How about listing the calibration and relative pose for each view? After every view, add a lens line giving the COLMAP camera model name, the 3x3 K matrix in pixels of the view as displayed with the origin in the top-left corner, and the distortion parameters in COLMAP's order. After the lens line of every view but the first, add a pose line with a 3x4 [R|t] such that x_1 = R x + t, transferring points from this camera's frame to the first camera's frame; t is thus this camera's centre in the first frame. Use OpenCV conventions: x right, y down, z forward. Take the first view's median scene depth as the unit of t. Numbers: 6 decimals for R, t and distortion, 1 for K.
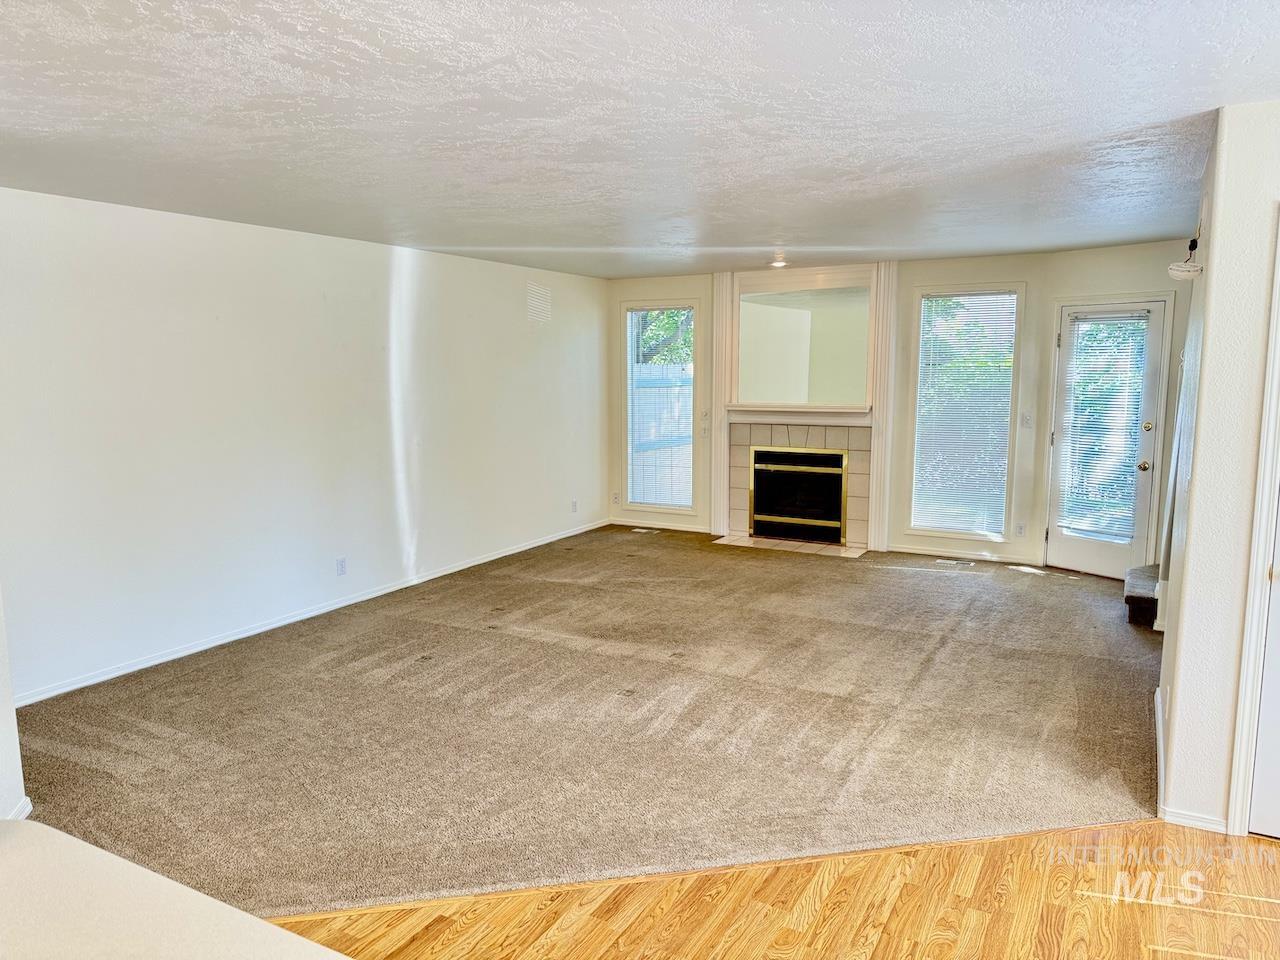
lens RADIAL K [[886.0, 0, 640.0], [0, 886.0, 480.0], [0, 0, 1]] dist [0.112761, -0.186941]
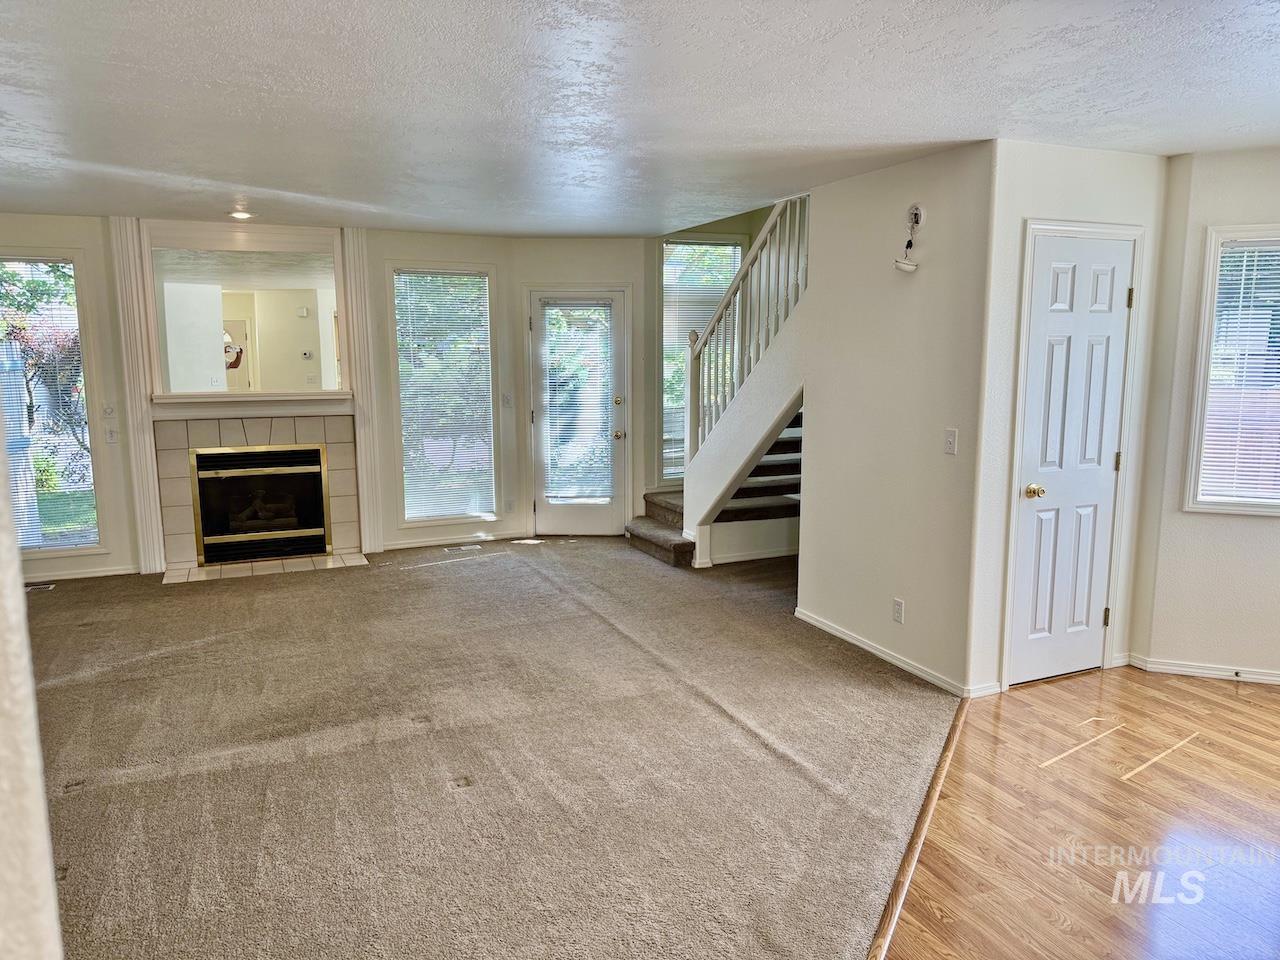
lens RADIAL K [[886.0, 0, 640.0], [0, 886.0, 480.0], [0, 0, 1]] dist [0.112761, -0.186941]
pose [[0.599868, -0.115103, 0.791776, -0.293196], [0.102611, 0.992493, 0.066542, -0.026889], [-0.793492, 0.041328, 0.607176, 0.251948]]
